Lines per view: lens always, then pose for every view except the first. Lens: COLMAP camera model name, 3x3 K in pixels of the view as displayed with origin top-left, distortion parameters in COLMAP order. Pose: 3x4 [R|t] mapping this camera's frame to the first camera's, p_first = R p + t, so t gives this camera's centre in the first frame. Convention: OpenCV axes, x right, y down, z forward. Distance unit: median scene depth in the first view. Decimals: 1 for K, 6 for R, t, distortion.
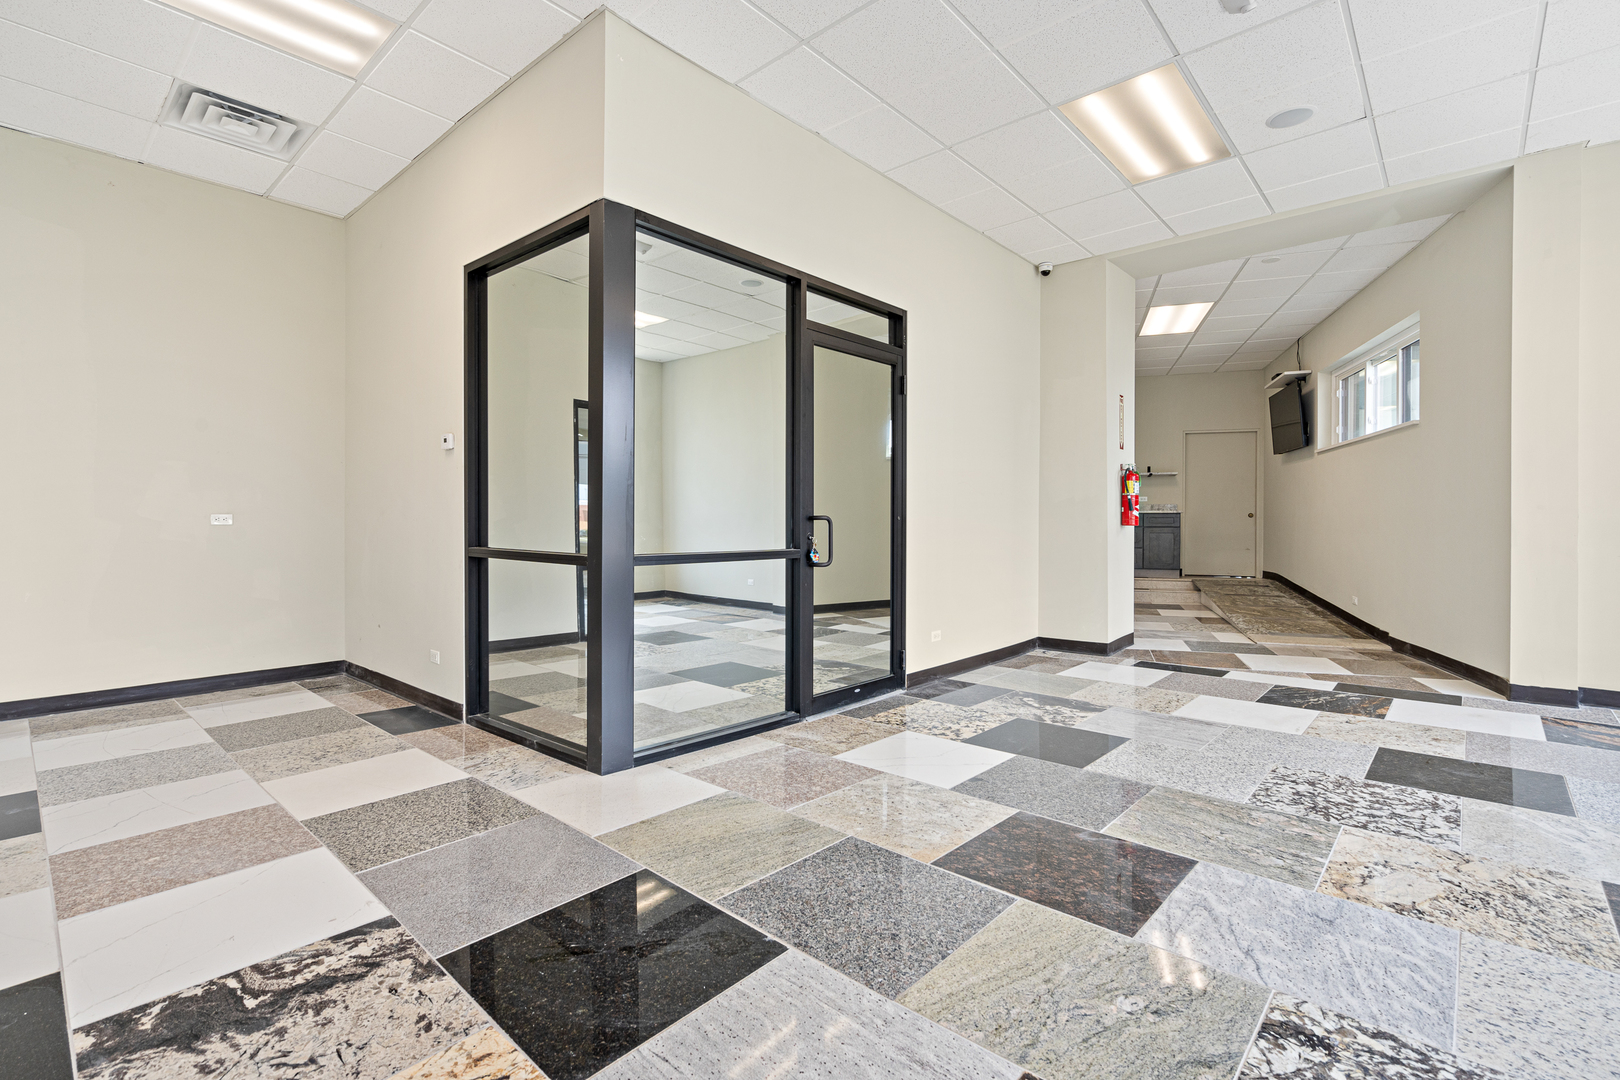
lens RADIAL K [[731.3, 0, 810.9], [0, 731.3, 531.5], [0, 0, 1]] dist [0.015598, -0.000175]
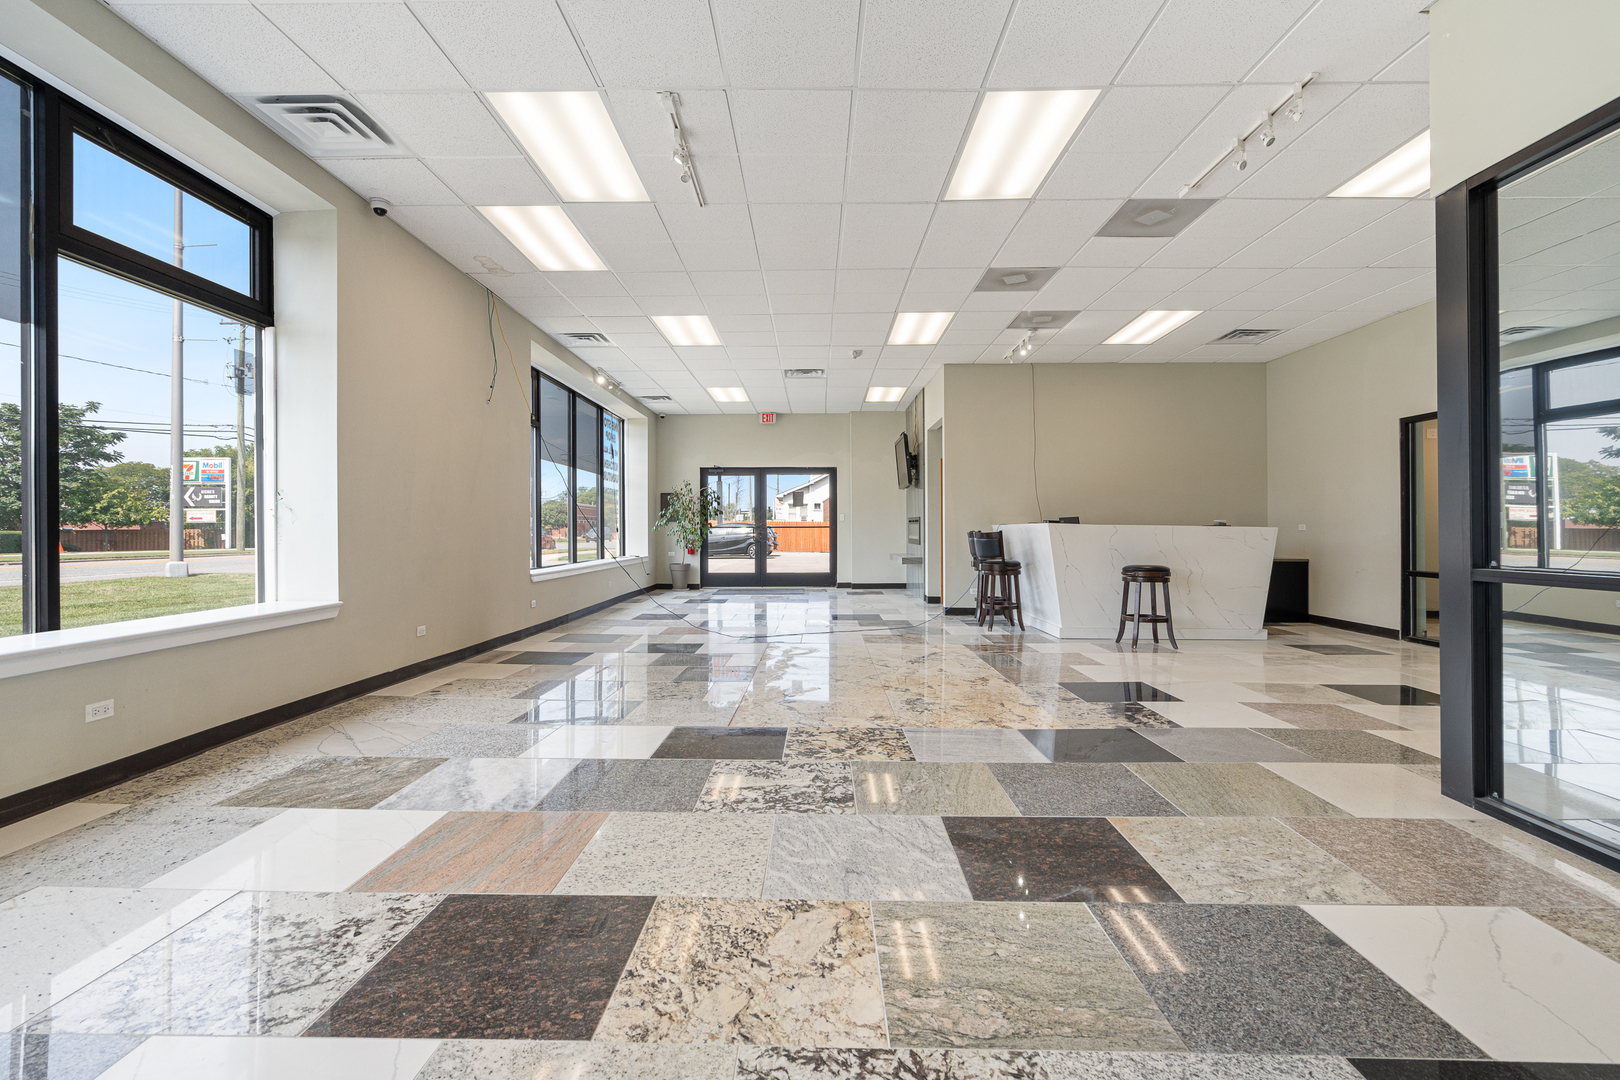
lens RADIAL K [[731.3, 0, 803.4], [0, 731.3, 535.1], [0, 0, 1]] dist [0.015598, -0.000175]
pose [[-0.758775, -0.000483, -0.651353, 1.316237], [-0.009945, 0.999892, 0.010843, -0.009437], [0.651277, 0.014705, -0.758697, 1.592839]]
